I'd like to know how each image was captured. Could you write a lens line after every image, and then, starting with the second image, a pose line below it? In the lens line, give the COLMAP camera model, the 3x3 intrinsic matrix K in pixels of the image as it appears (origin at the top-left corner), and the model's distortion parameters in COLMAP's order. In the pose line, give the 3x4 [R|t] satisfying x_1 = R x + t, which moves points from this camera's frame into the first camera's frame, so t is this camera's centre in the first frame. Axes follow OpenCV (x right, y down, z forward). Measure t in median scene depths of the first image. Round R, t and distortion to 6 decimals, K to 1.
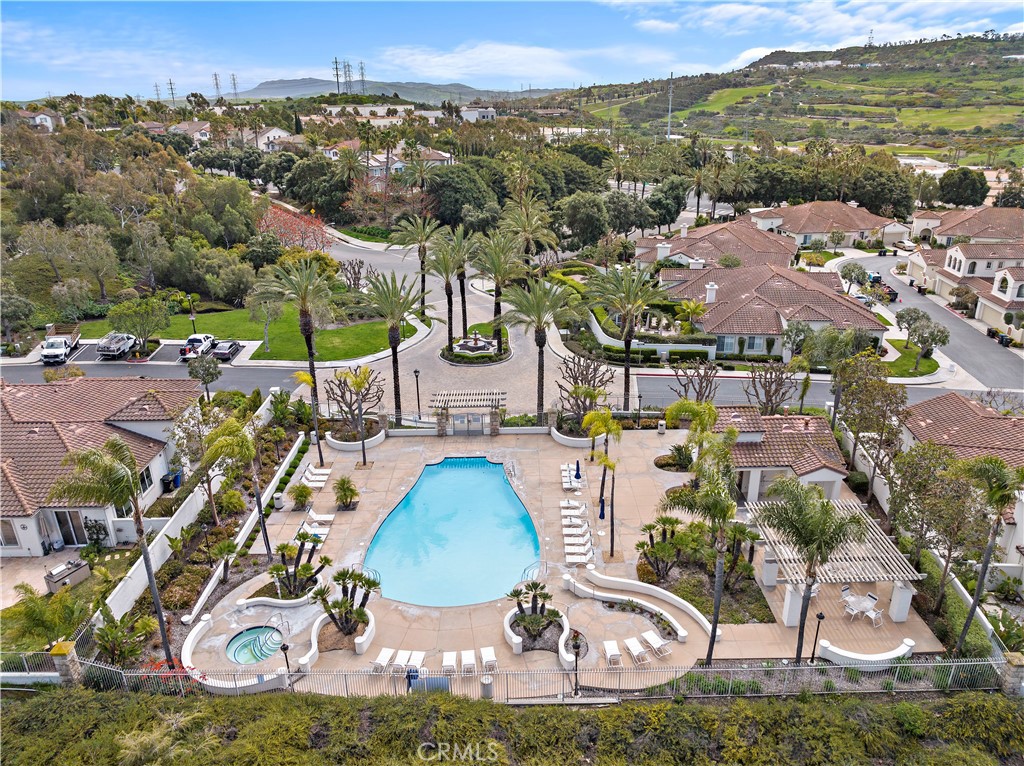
lens RADIAL K [[719.3, 0, 512.0], [0, 719.3, 383.0], [0, 0, 1]] dist [-0.034240, -0.000665]
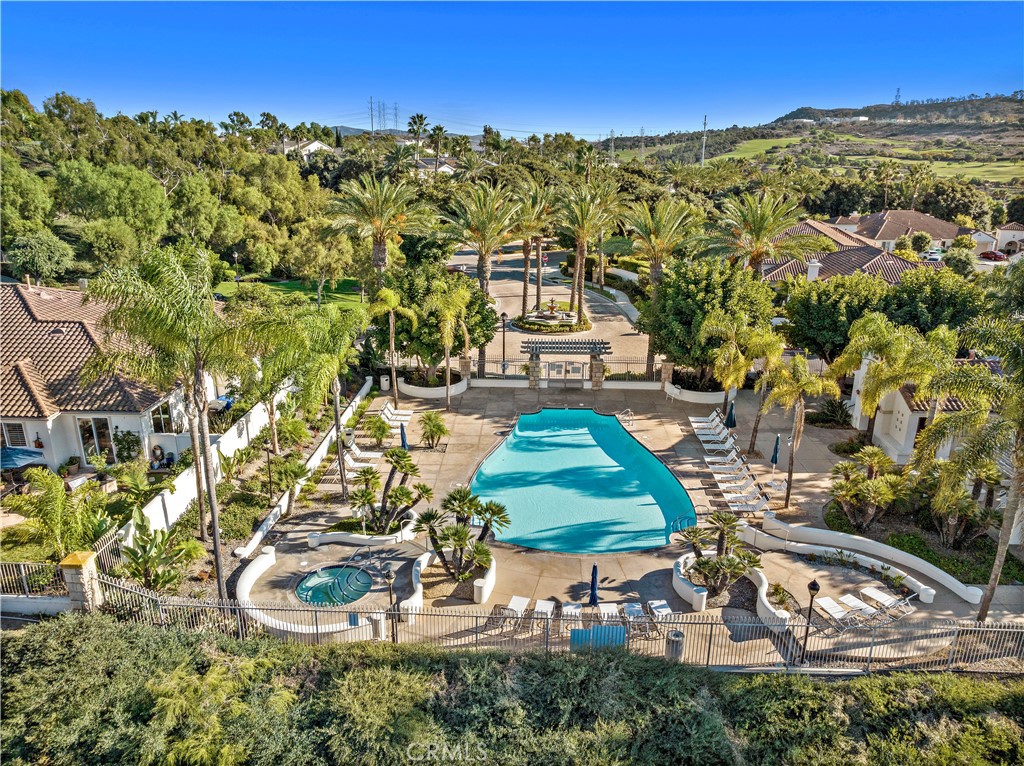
lens RADIAL K [[719.3, 0, 512.0], [0, 719.3, 383.0], [0, 0, 1]] dist [-0.034240, -0.000665]
pose [[0.999119, 0.035369, -0.022573, -0.105021], [-0.036768, 0.997212, -0.064936, 0.124135], [0.020213, 0.065708, 0.997634, 0.154821]]
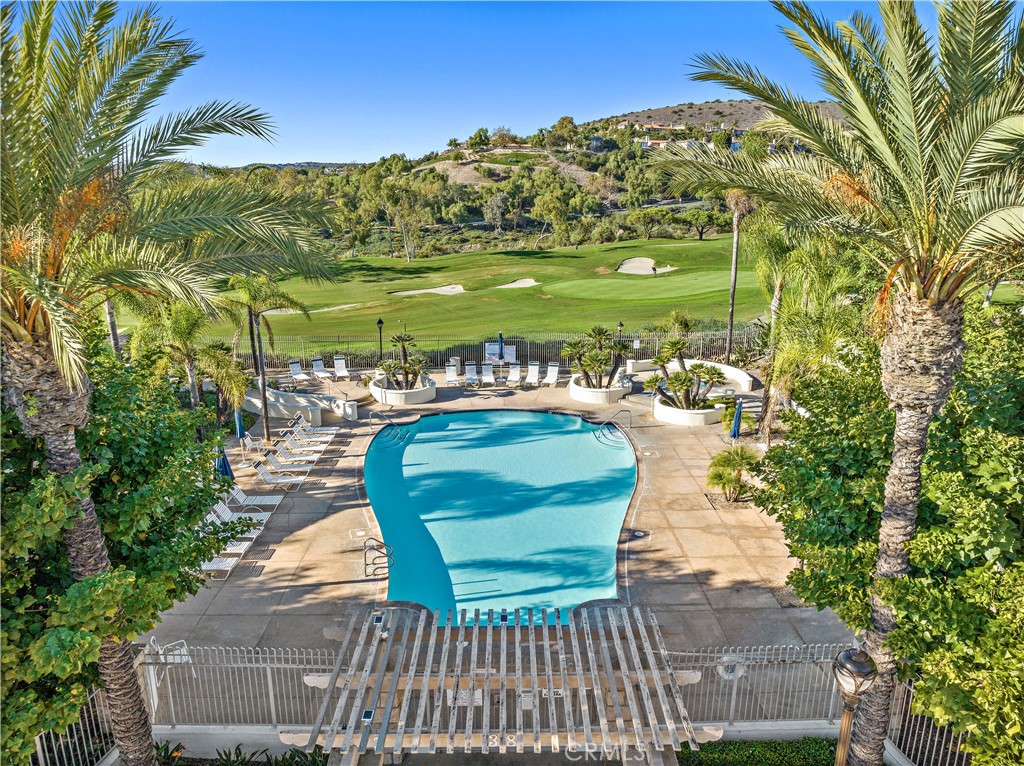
lens RADIAL K [[719.3, 0, 512.0], [0, 719.3, 383.0], [0, 0, 1]] dist [-0.034240, -0.000665]
pose [[-0.999637, 0.018900, -0.019219, -0.061106], [0.003588, 0.799959, 0.600044, -0.149141], [0.026715, 0.599757, -0.799736, 1.091446]]
